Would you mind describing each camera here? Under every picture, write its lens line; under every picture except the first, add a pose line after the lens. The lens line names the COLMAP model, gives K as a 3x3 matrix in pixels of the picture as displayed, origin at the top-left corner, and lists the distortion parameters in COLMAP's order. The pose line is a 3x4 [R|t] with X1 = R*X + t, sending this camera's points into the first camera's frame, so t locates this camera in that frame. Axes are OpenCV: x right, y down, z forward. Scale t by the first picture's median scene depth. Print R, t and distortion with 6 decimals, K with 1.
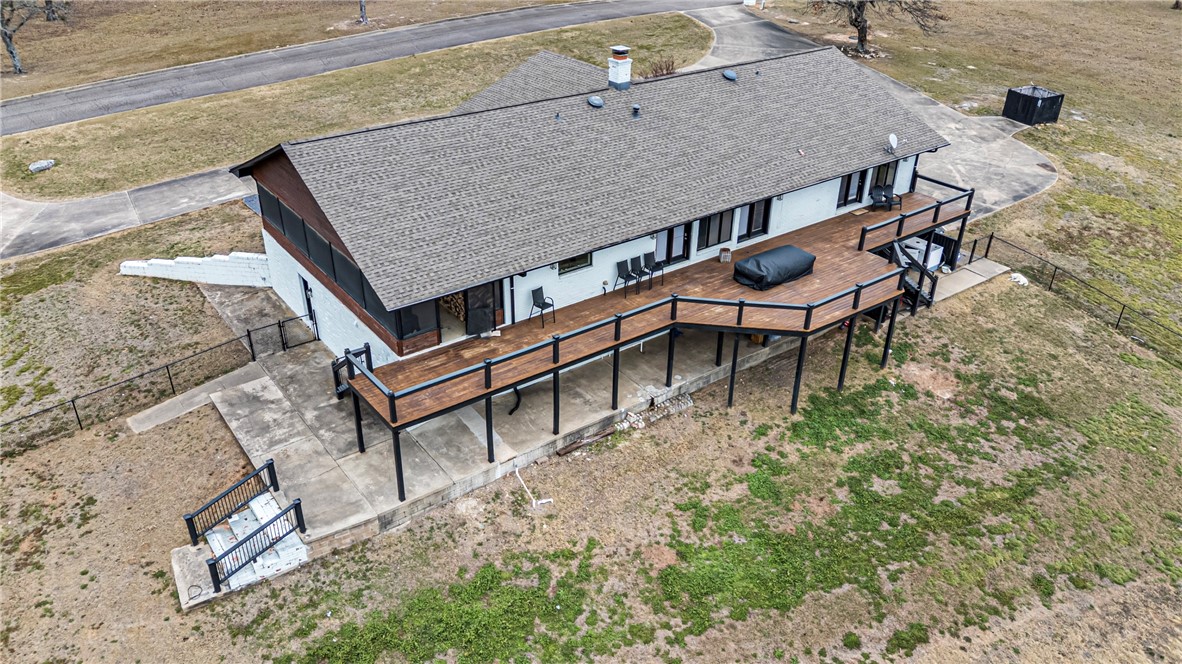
lens RADIAL K [[868.8, 0, 591.0], [0, 868.8, 332.0], [0, 0, 1]] dist [0.042835, -0.010245]
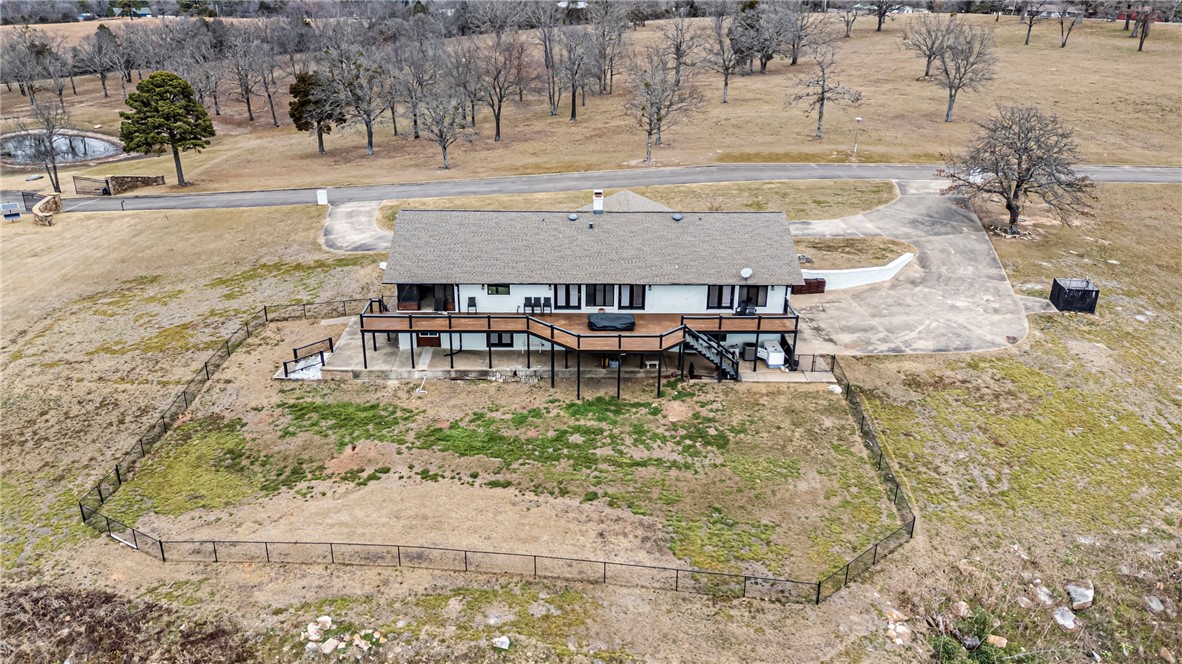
lens RADIAL K [[866.1, 0, 591.0], [0, 866.1, 332.0], [0, 0, 1]] dist [0.126687, -0.209871]
pose [[0.814085, 0.215420, -0.539314, 1.129396], [-0.289109, 0.955735, -0.054654, 0.050401], [0.503668, 0.200413, 0.840329, -0.459866]]
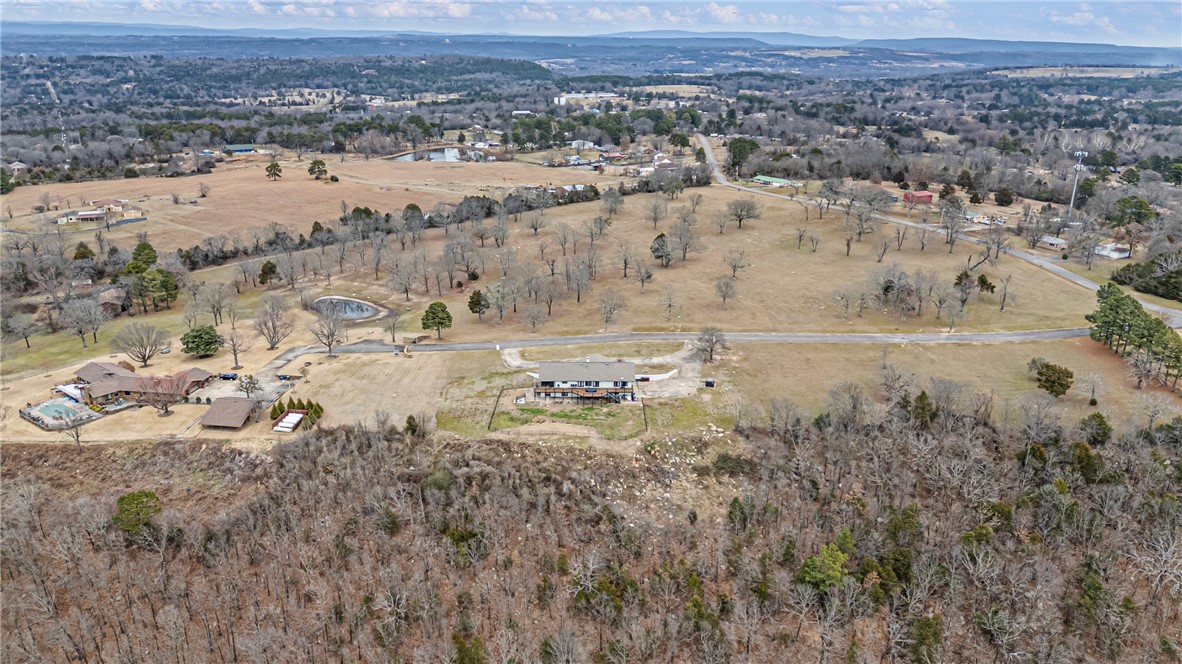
lens RADIAL K [[866.1, 0, 591.0], [0, 866.1, 332.0], [0, 0, 1]] dist [0.126687, -0.209871]
pose [[0.818710, 0.180923, -0.544959, 4.279840], [-0.287192, 0.950850, -0.115782, 0.321272], [0.497227, 0.251299, 0.830430, -5.437016]]
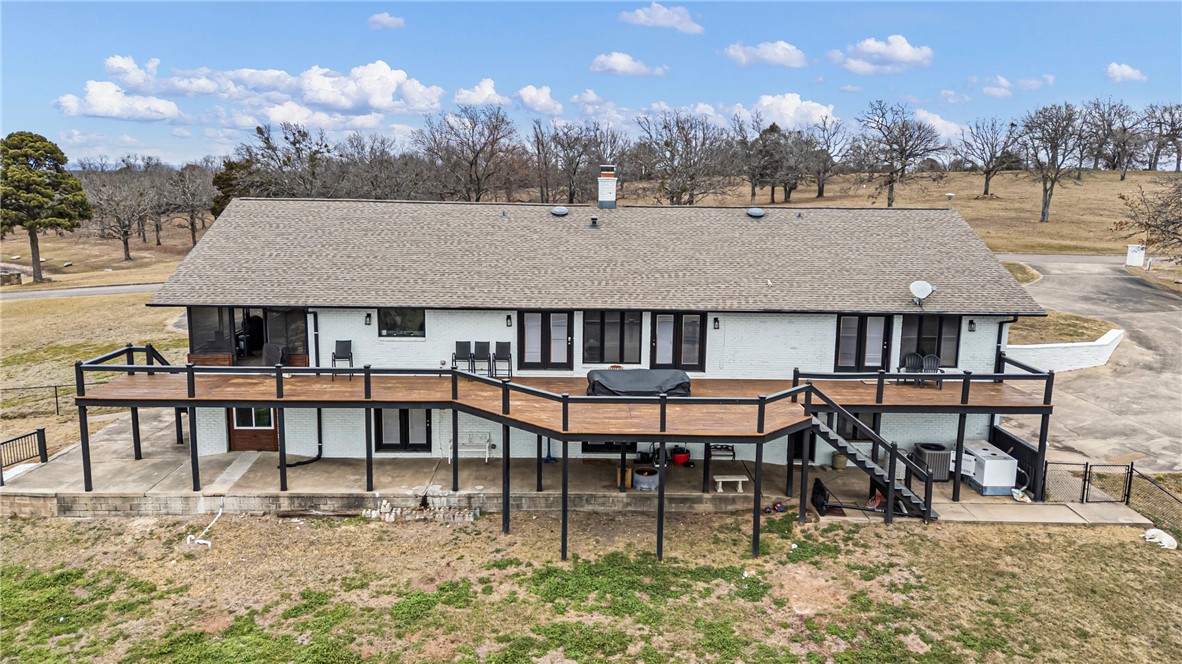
lens RADIAL K [[879.4, 0, 593.7], [0, 879.4, 303.2], [0, 0, 1]] dist [0.066217, -0.072656]
pose [[0.816005, 0.080549, -0.572405, 0.641553], [-0.291771, 0.912235, -0.287570, 0.100389], [0.499005, 0.401670, 0.767890, 0.349348]]
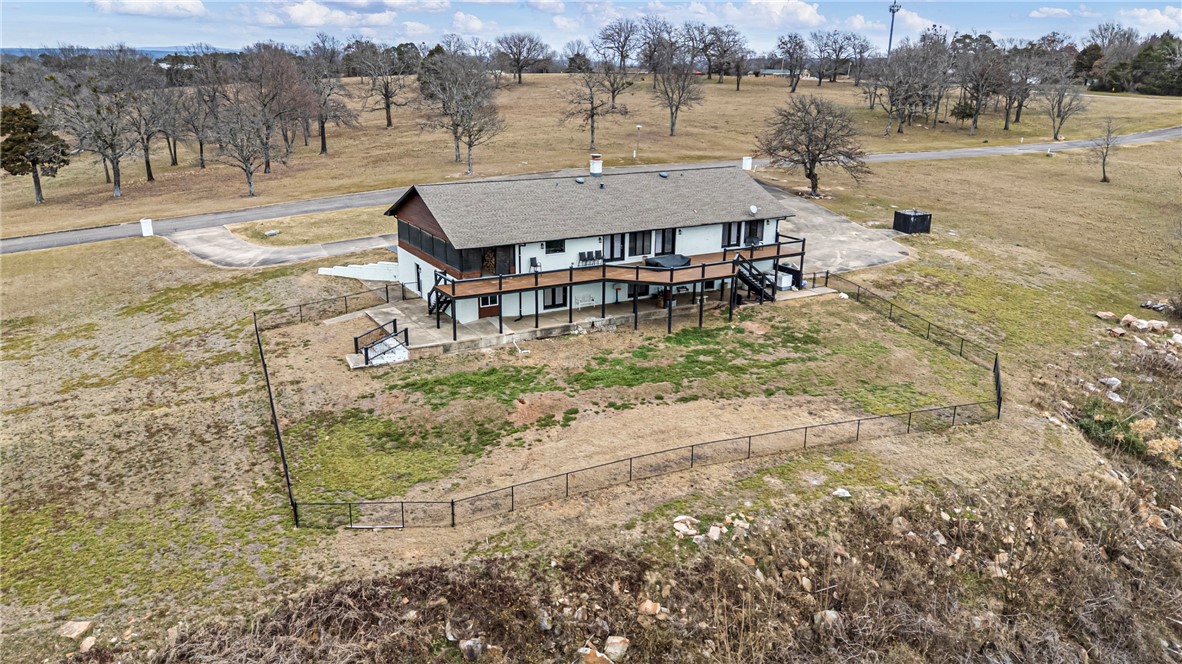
lens RADIAL K [[866.1, 0, 591.0], [0, 866.1, 332.0], [0, 0, 1]] dist [0.126687, -0.209871]
pose [[0.992700, 0.030987, -0.116558, 0.273618], [-0.056116, 0.974120, -0.218956, 0.486686], [0.106757, 0.223899, 0.968748, -0.767587]]
